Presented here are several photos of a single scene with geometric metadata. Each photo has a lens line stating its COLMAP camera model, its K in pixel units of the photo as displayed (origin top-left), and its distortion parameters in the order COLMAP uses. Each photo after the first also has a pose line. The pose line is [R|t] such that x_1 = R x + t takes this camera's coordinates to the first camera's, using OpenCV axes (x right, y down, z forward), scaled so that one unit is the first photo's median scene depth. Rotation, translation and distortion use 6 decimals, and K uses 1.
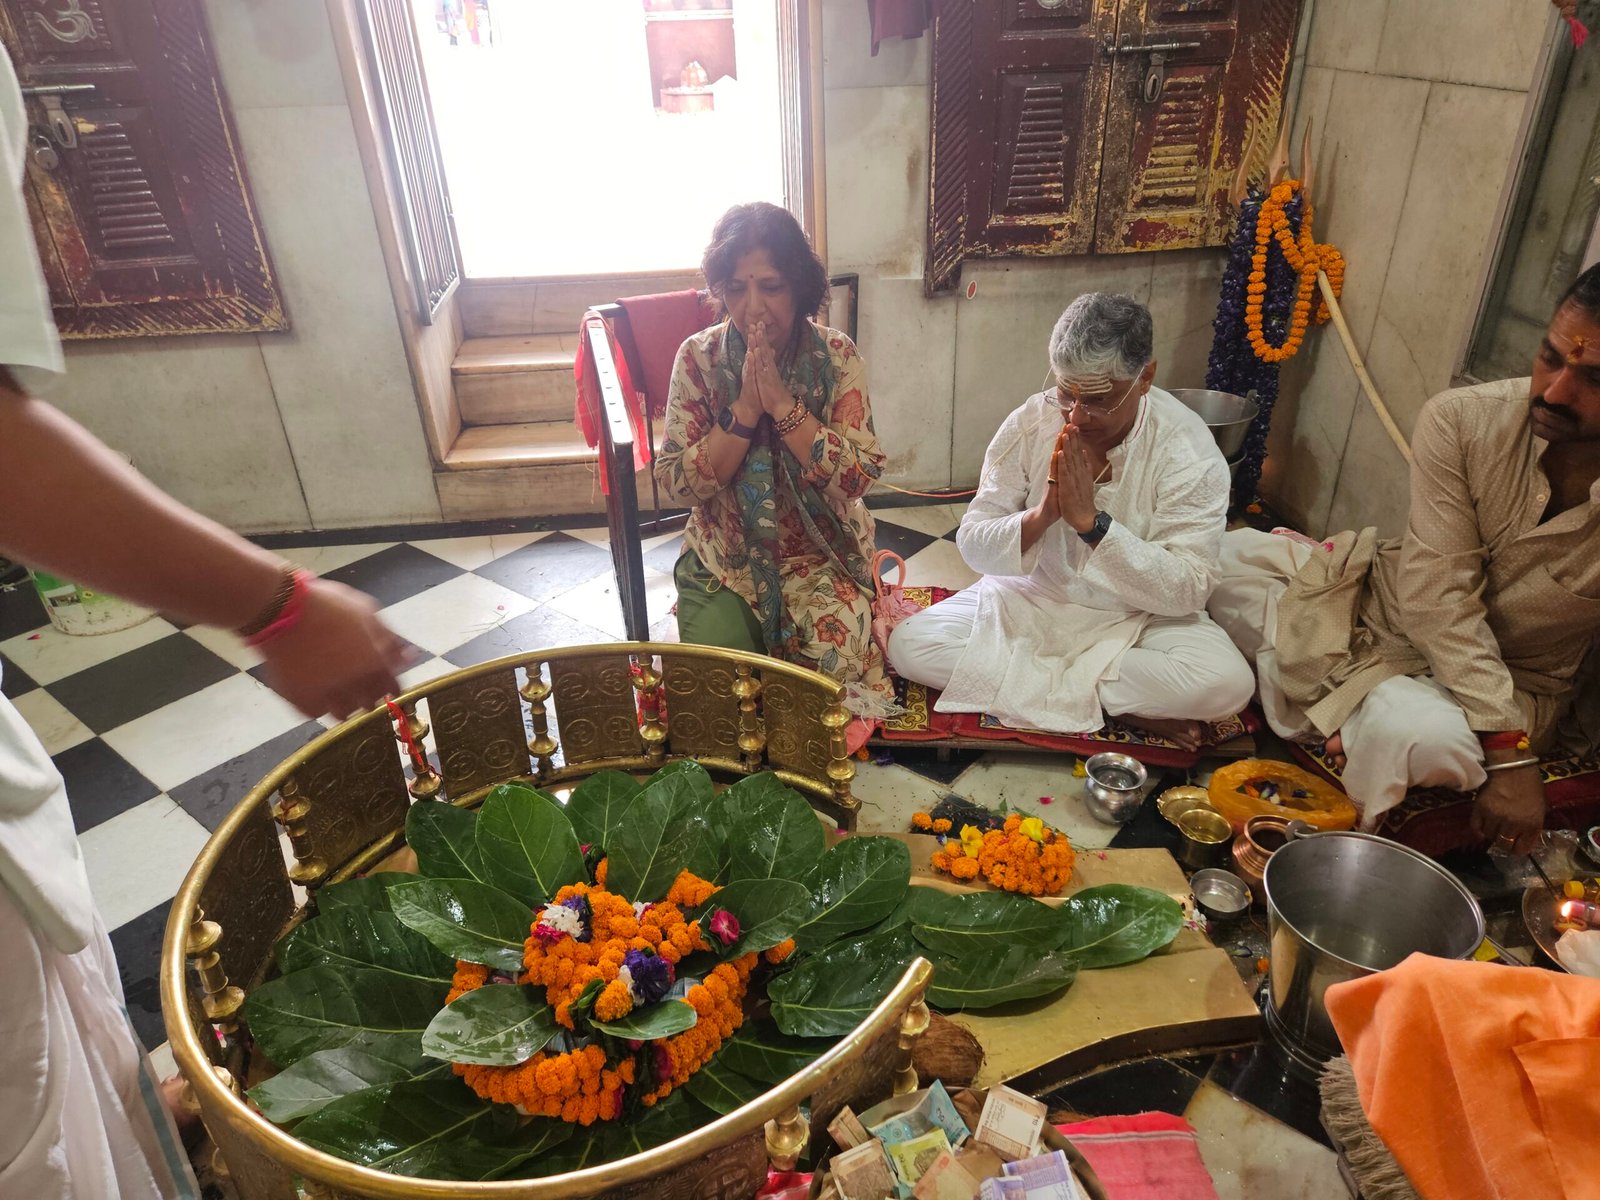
lens RADIAL K [[1035.7, 0, 827.4], [0, 1035.7, 602.1], [0, 0, 1]] dist [0.064476, -0.053649]
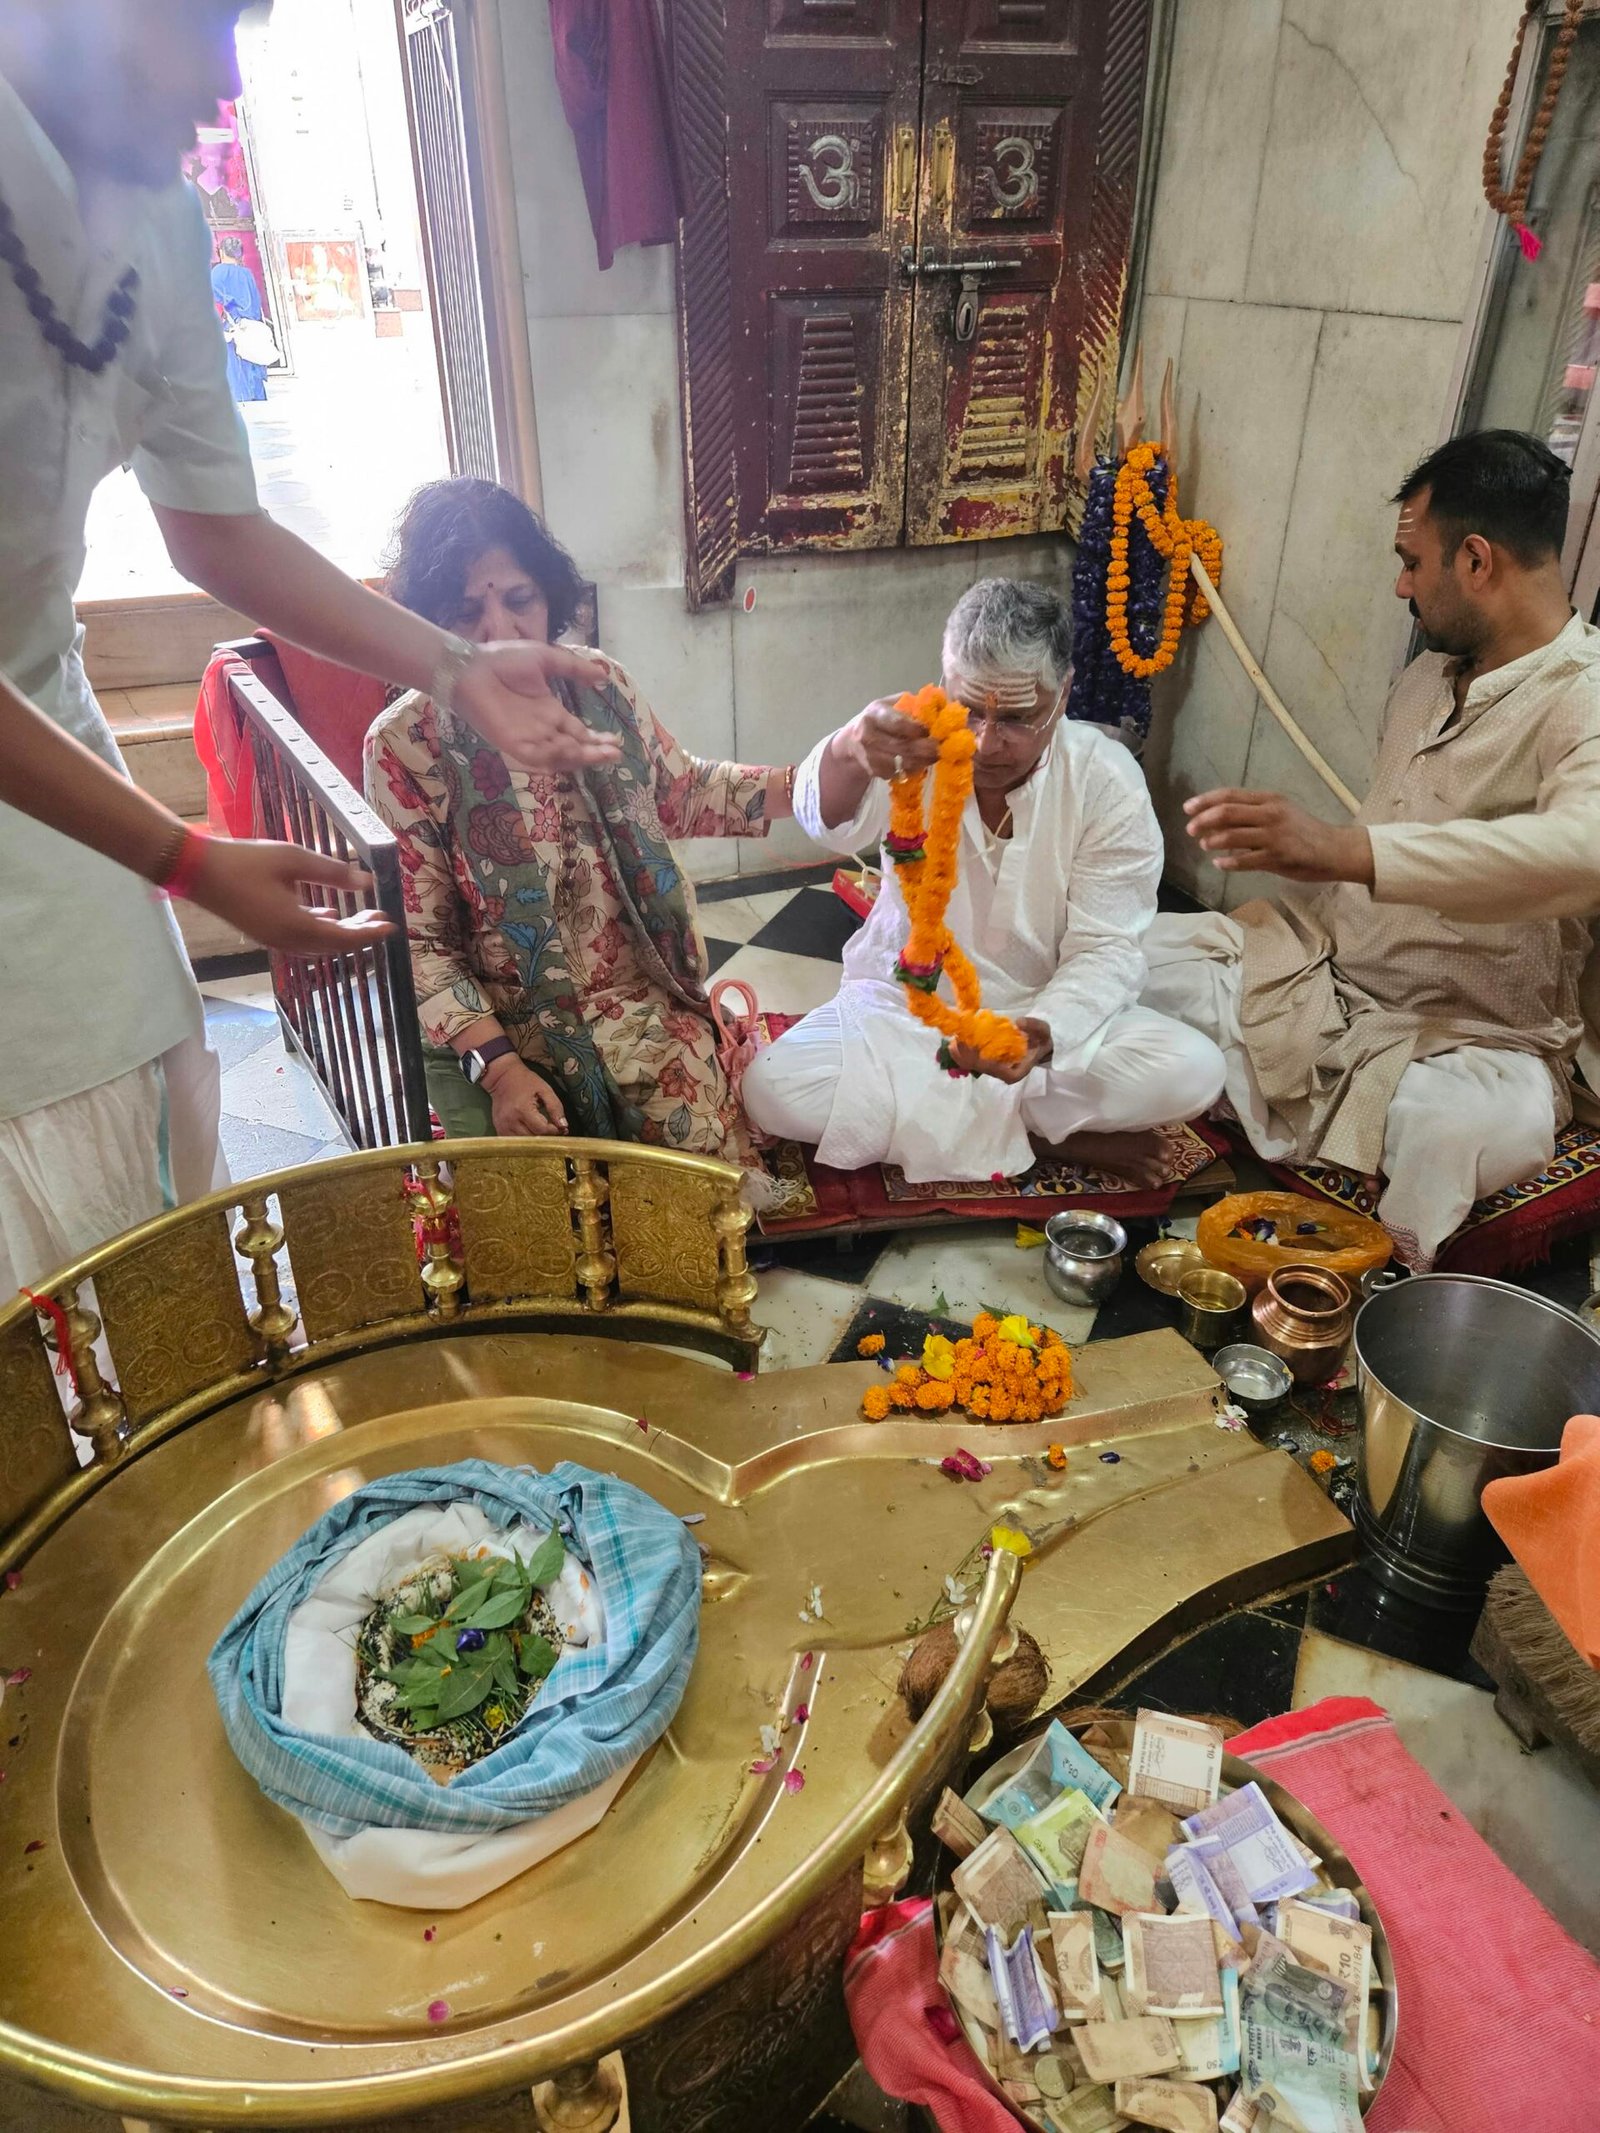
lens RADIAL K [[1379.8, 0, 767.2], [0, 1379.8, 1043.3], [0, 0, 1]] dist [0.057198, -0.043782]
pose [[0.968562, -0.109717, 0.223269, -0.121987], [0.107122, 0.993962, 0.023738, -0.017523], [-0.224526, 0.000926, 0.974468, 0.069457]]
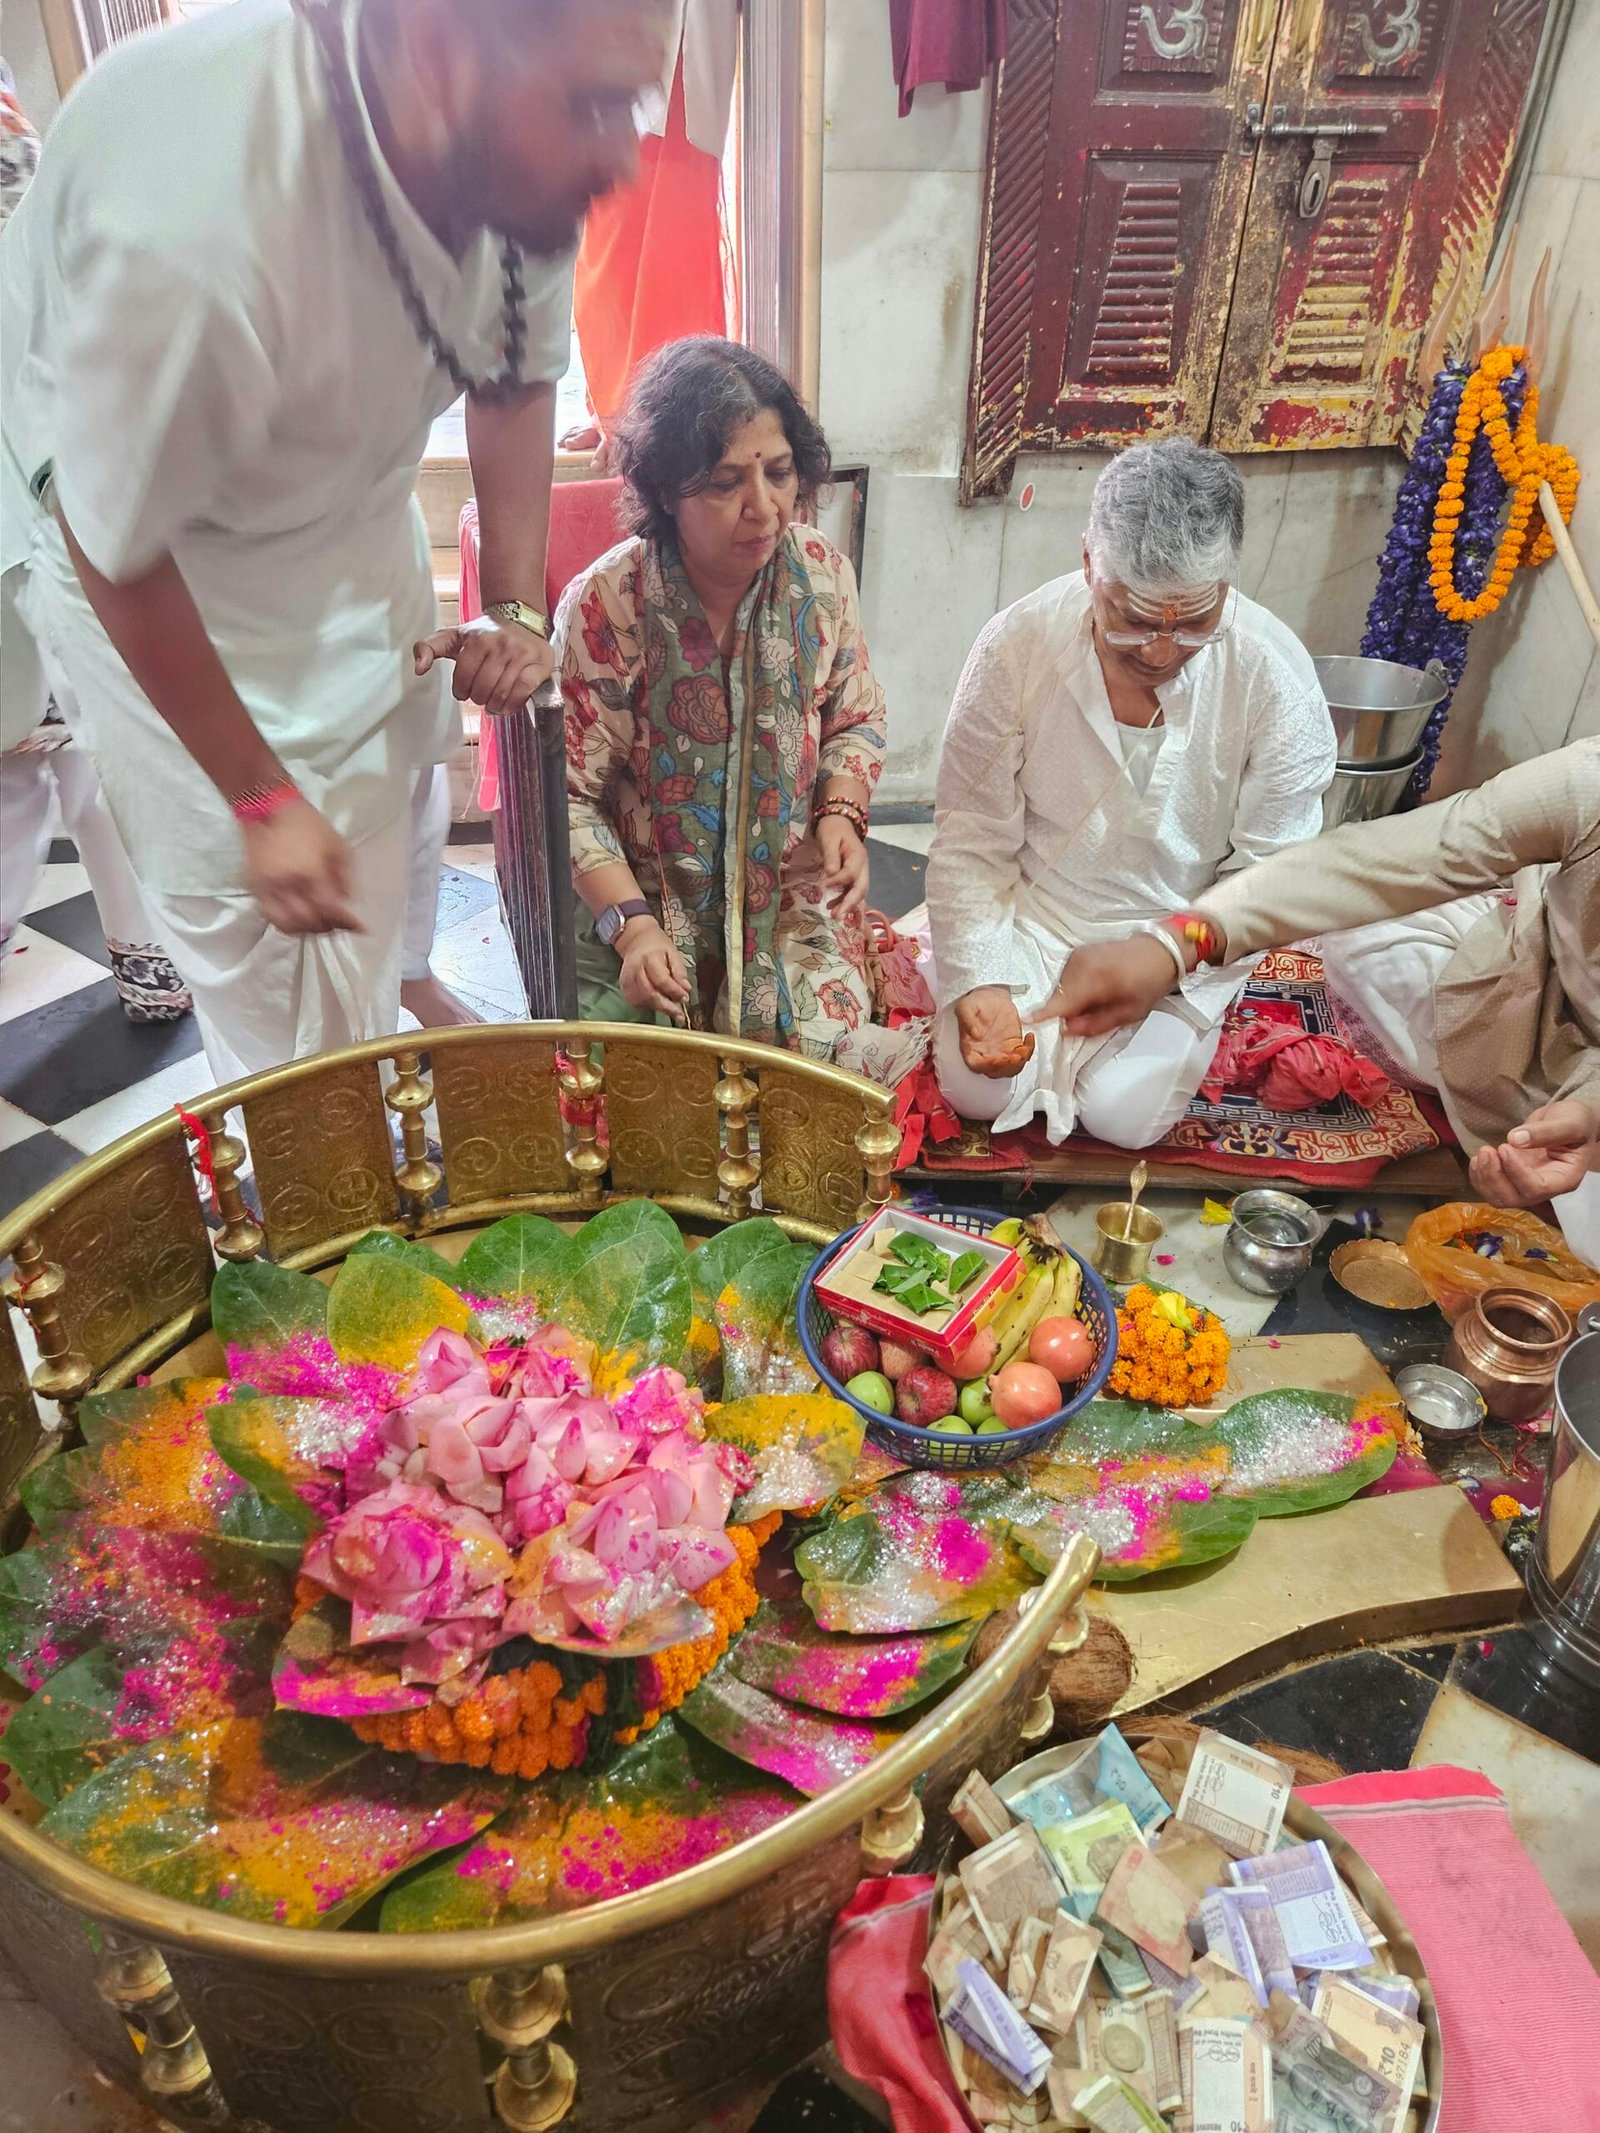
lens RADIAL K [[1383.1, 0, 804.7], [0, 1383.1, 1064.7], [0, 0, 1]] dist [0.055872, -0.042337]
pose [[0.998093, 0.010289, 0.060865, -0.069368], [-0.014971, 0.996921, 0.076967, -0.002676], [-0.059886, -0.077732, 0.995174, 0.100943]]
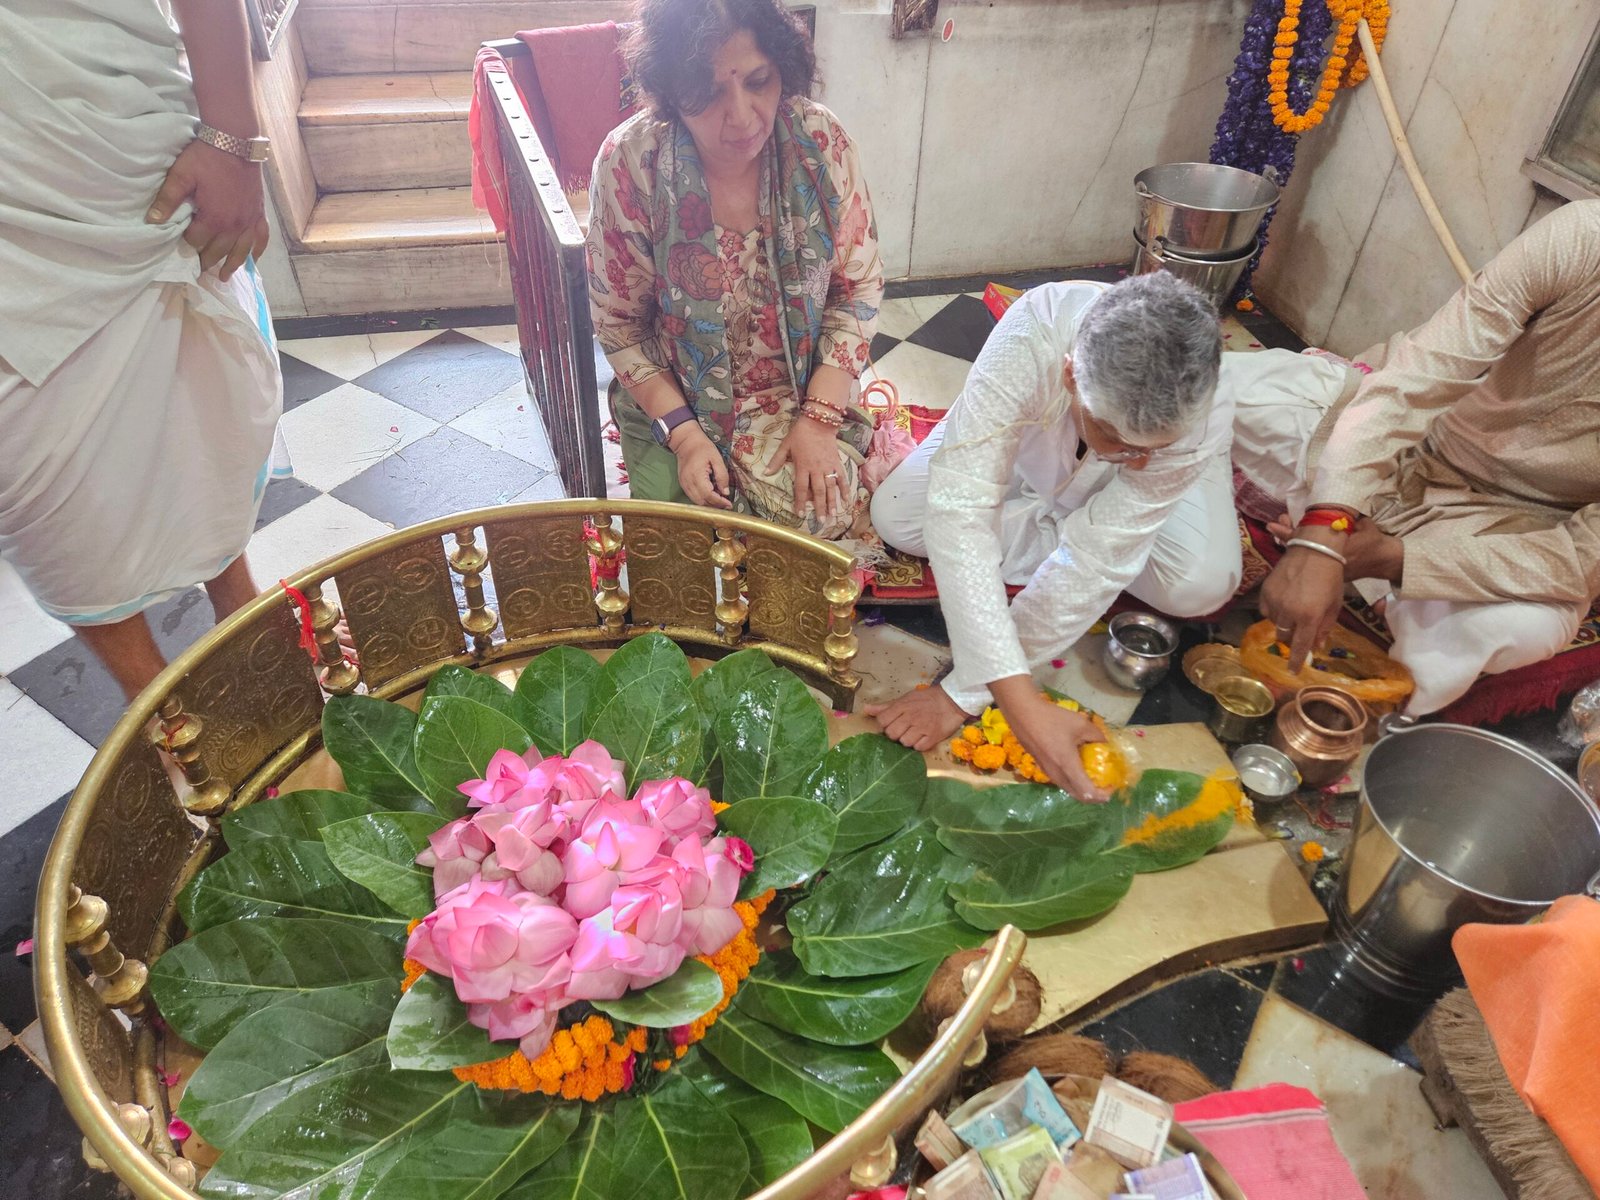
lens RADIAL K [[1035.0, 0, 797.0], [0, 1035.0, 579.1], [0, 0, 1]] dist [0.057198, -0.043782]
pose [[0.995614, -0.019654, 0.091463, -0.078264], [0.000900, 0.979649, 0.200714, -0.049794], [-0.093547, -0.199752, 0.975371, 0.141431]]
